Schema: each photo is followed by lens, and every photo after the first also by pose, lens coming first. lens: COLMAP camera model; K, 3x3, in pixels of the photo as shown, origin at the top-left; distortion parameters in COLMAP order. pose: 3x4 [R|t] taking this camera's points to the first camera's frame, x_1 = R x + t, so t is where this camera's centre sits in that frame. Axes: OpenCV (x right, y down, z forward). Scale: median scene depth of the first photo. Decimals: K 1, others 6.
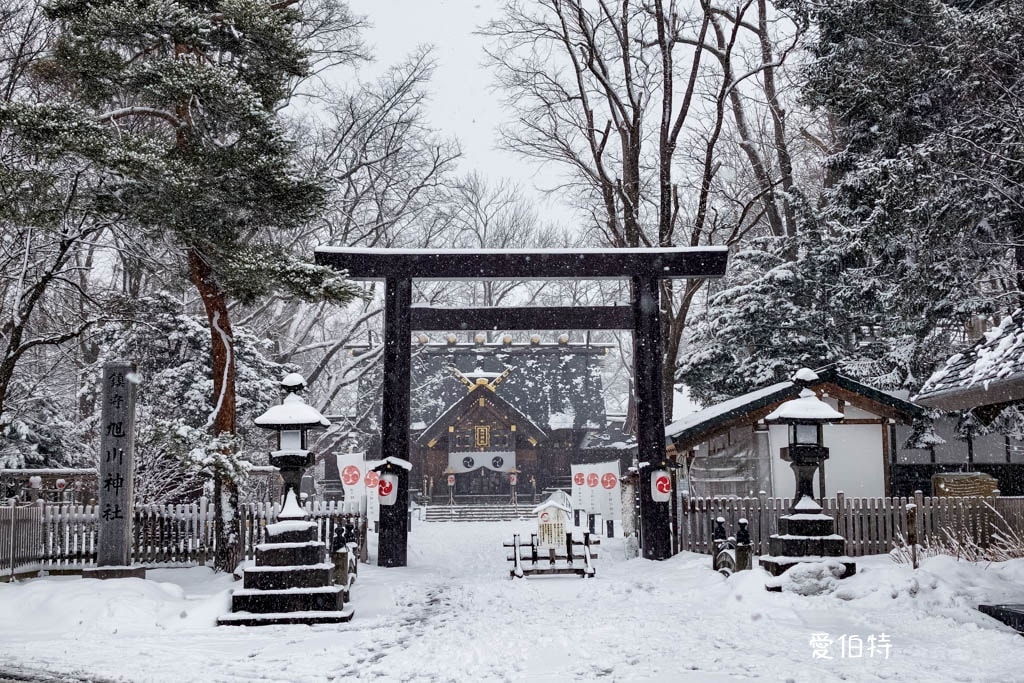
lens RADIAL K [[1490.5, 0, 515.4], [0, 1490.5, 370.1], [0, 0, 1]] dist [0.410384, -1.551950]
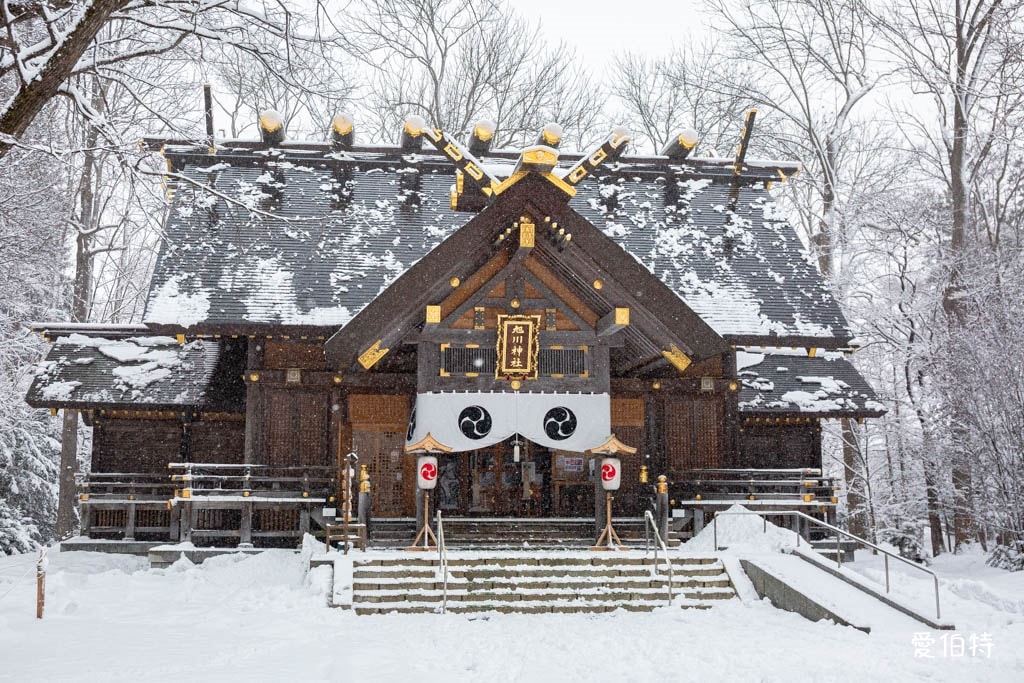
lens RADIAL K [[1244.8, 0, 512.0], [0, 1244.8, 341.5], [0, 0, 1]] dist [0.016497, -0.000457]
pose [[0.995652, 0.023754, 0.090075, -0.129621], [-0.018816, 0.998294, -0.055274, 0.155780], [-0.091234, 0.053339, 0.994400, 1.892145]]
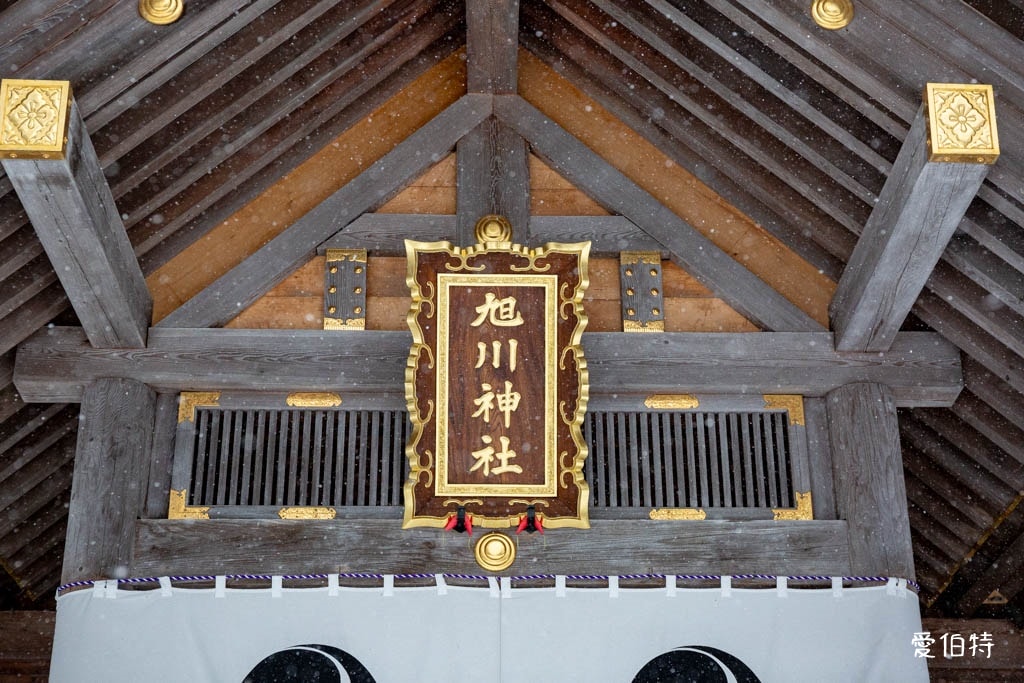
lens RADIAL K [[1683.5, 0, 512.0], [0, 1683.5, 341.5], [0, 0, 1]] dist [0.003570, 0.006104]
pose [[0.999962, 0.002992, -0.008182, -0.054509], [-0.005757, 0.931798, -0.362931, 0.197561], [0.006538, 0.362965, 0.931780, 2.417639]]
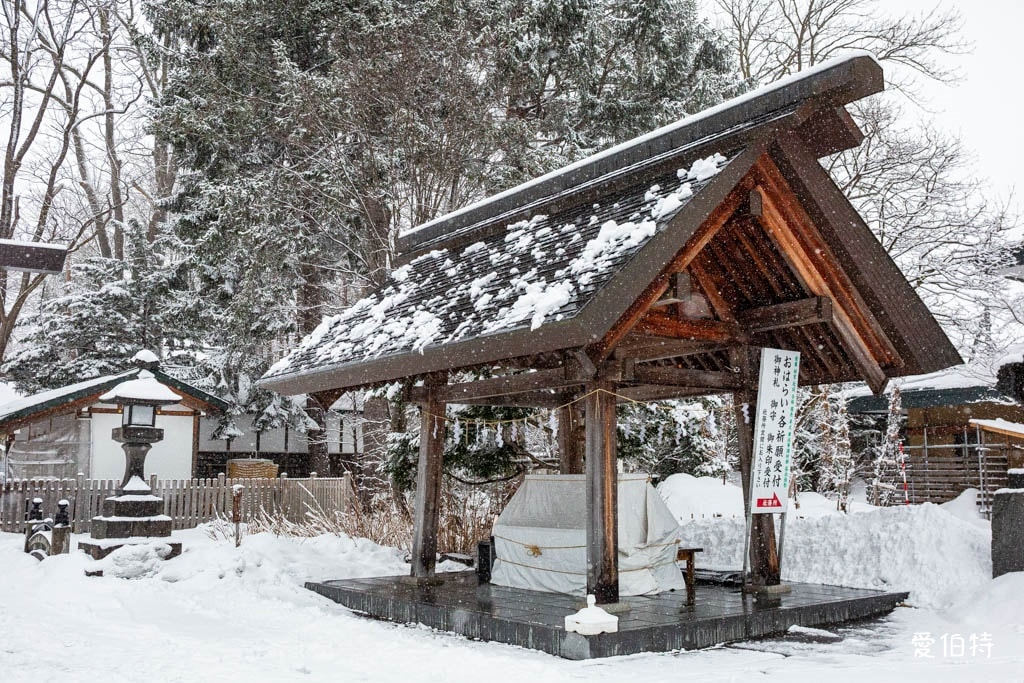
lens RADIAL K [[1011.7, 0, 548.3], [0, 1011.7, 335.8], [0, 0, 1]] dist [-0.005581, 0.022063]
pose [[0.823217, 0.088189, 0.560836, 0.021399], [-0.055660, 0.995640, -0.074859, 0.016146], [-0.564992, 0.030409, 0.824536, 0.187752]]
